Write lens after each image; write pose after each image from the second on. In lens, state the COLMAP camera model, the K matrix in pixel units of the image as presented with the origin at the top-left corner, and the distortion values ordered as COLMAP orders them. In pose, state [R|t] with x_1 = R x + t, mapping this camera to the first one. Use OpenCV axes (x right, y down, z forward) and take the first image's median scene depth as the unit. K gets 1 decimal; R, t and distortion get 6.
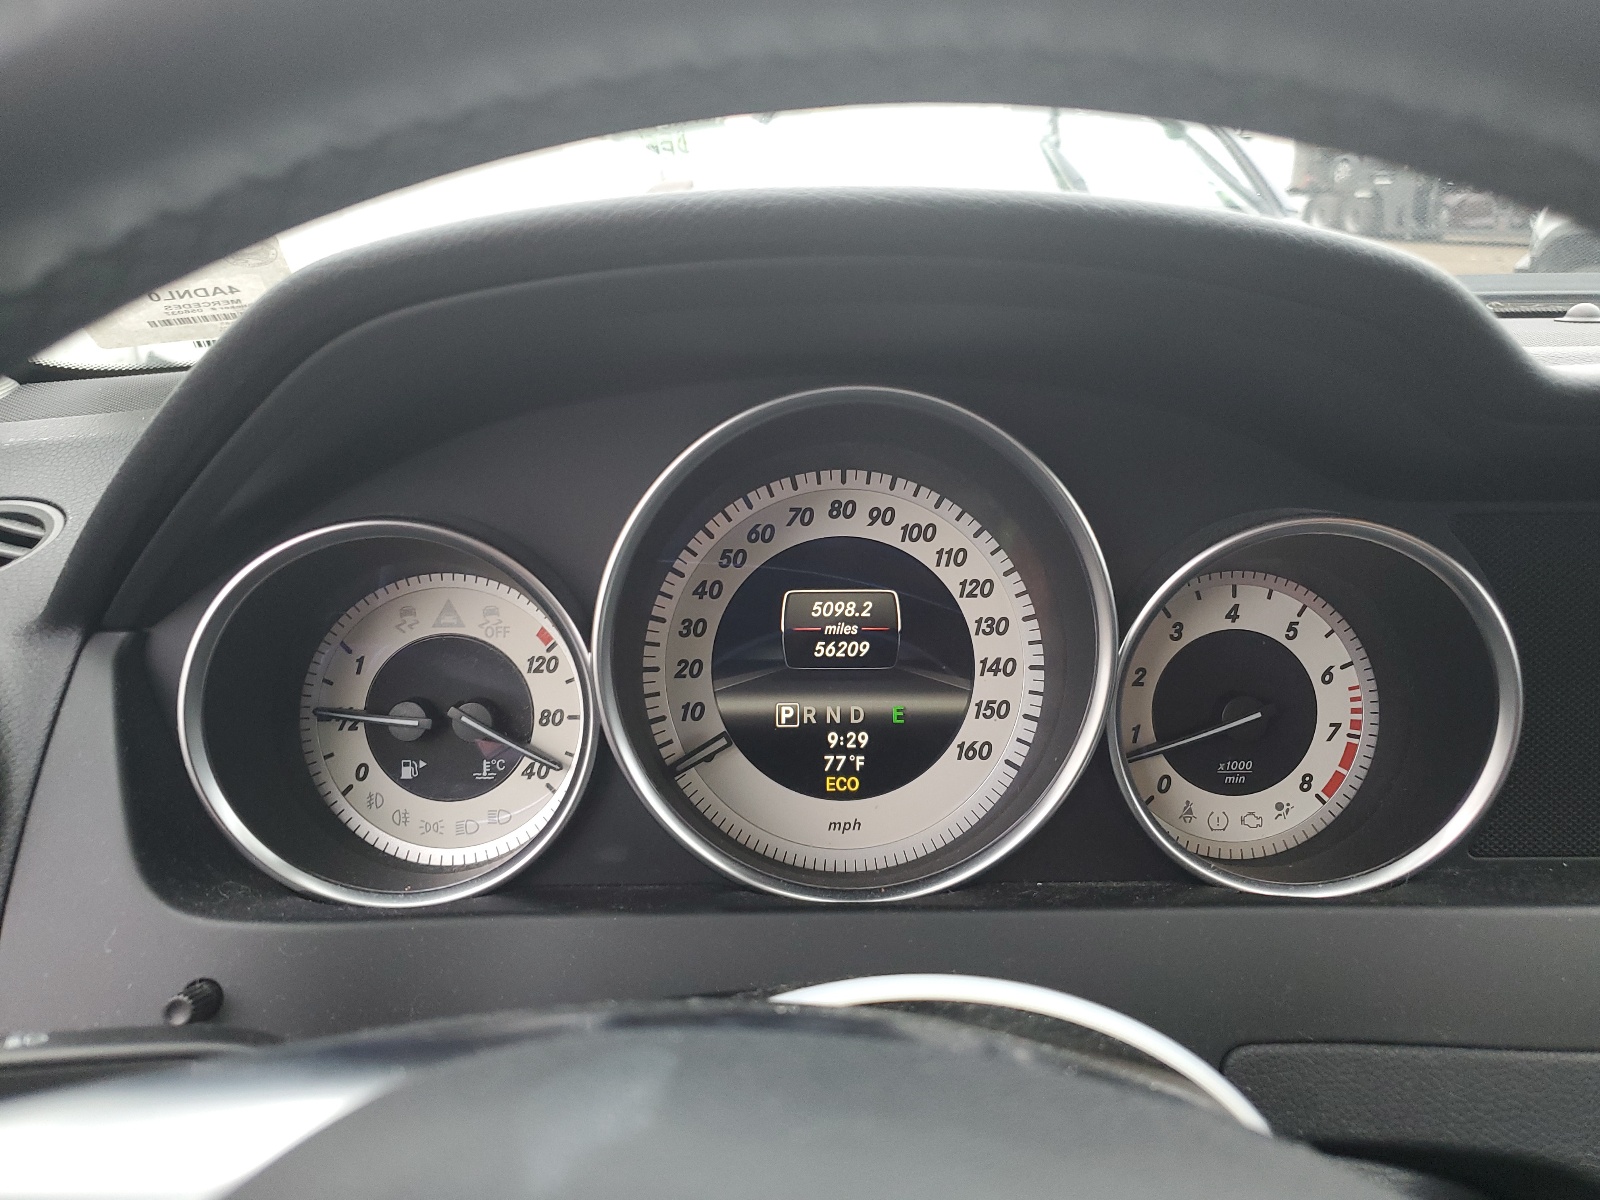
lens RADIAL K [[1180.5, 0, 809.2], [0, 1180.5, 598.3], [0, 0, 1]] dist [0.008817, -0.002977]
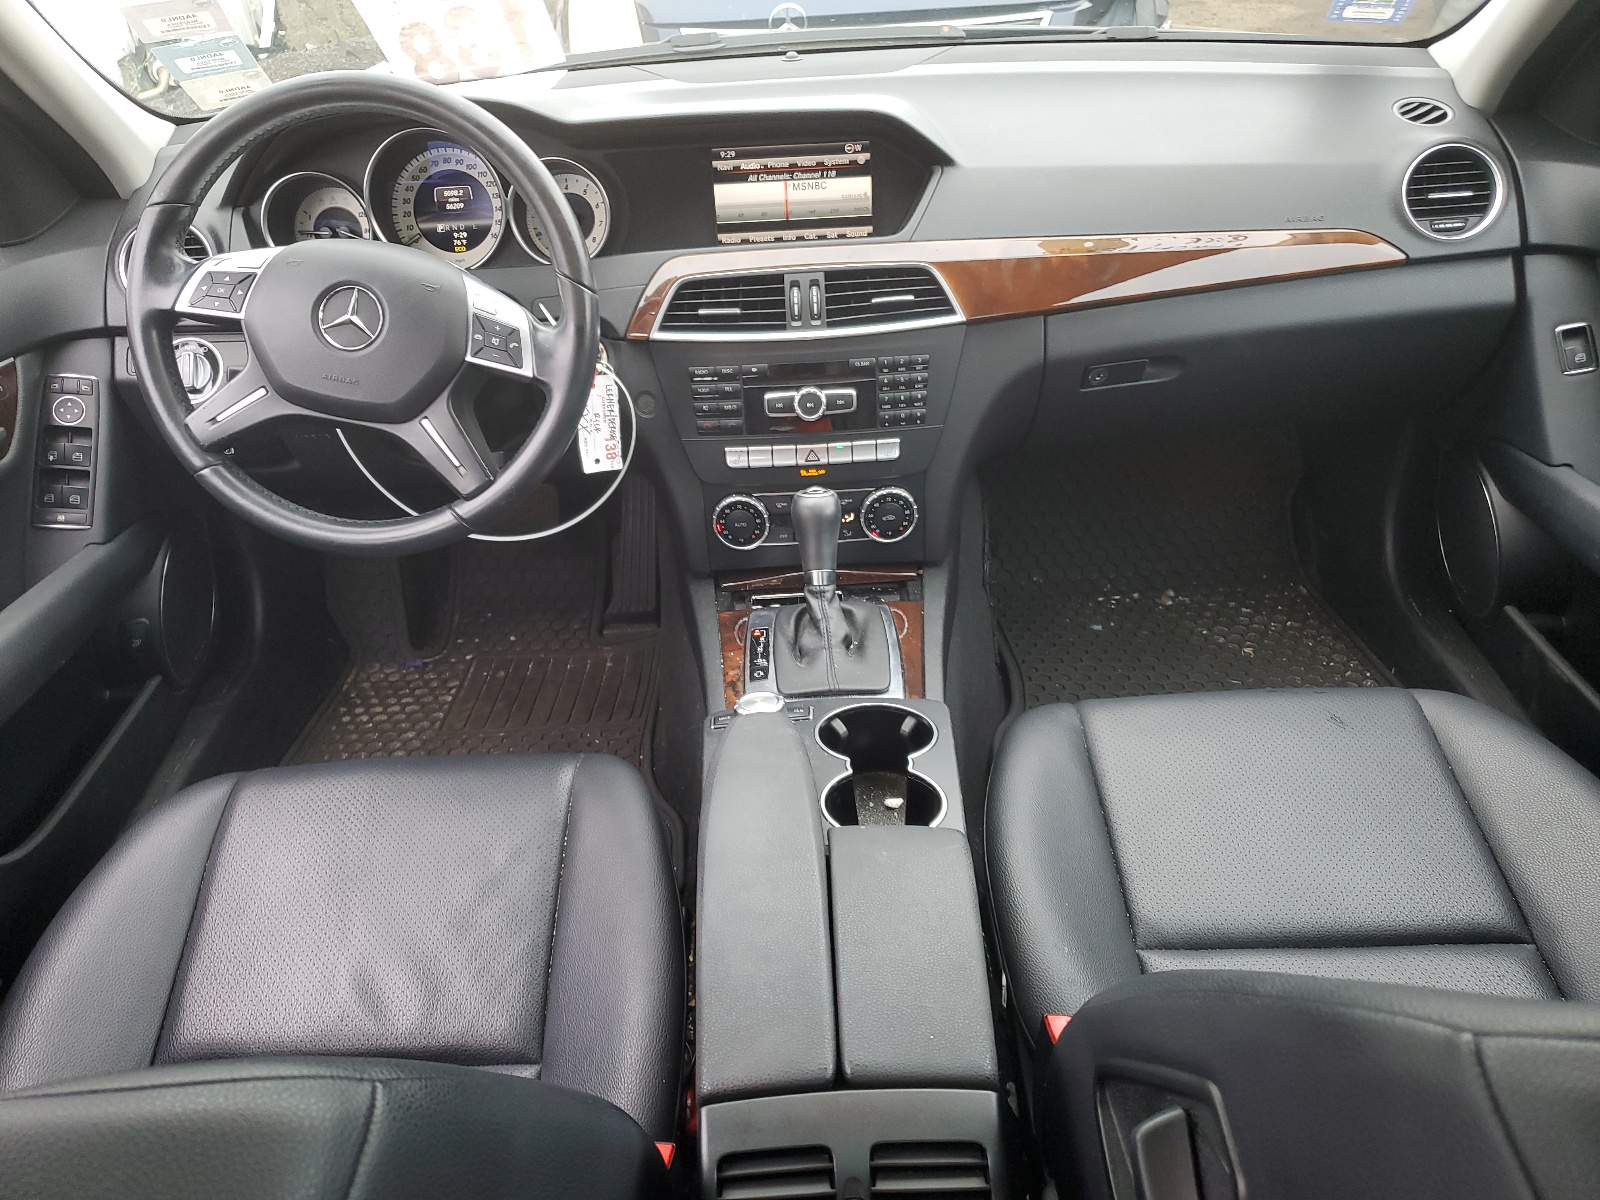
lens RADIAL K [[1180.5, 0, 791.9], [0, 1180.5, 609.9], [0, 0, 1]] dist [0.008817, -0.002977]
pose [[0.998489, -0.048143, -0.026507, 1.008106], [0.053830, 0.953955, 0.295081, 0.196516], [0.011080, -0.296062, 0.955105, -2.485466]]
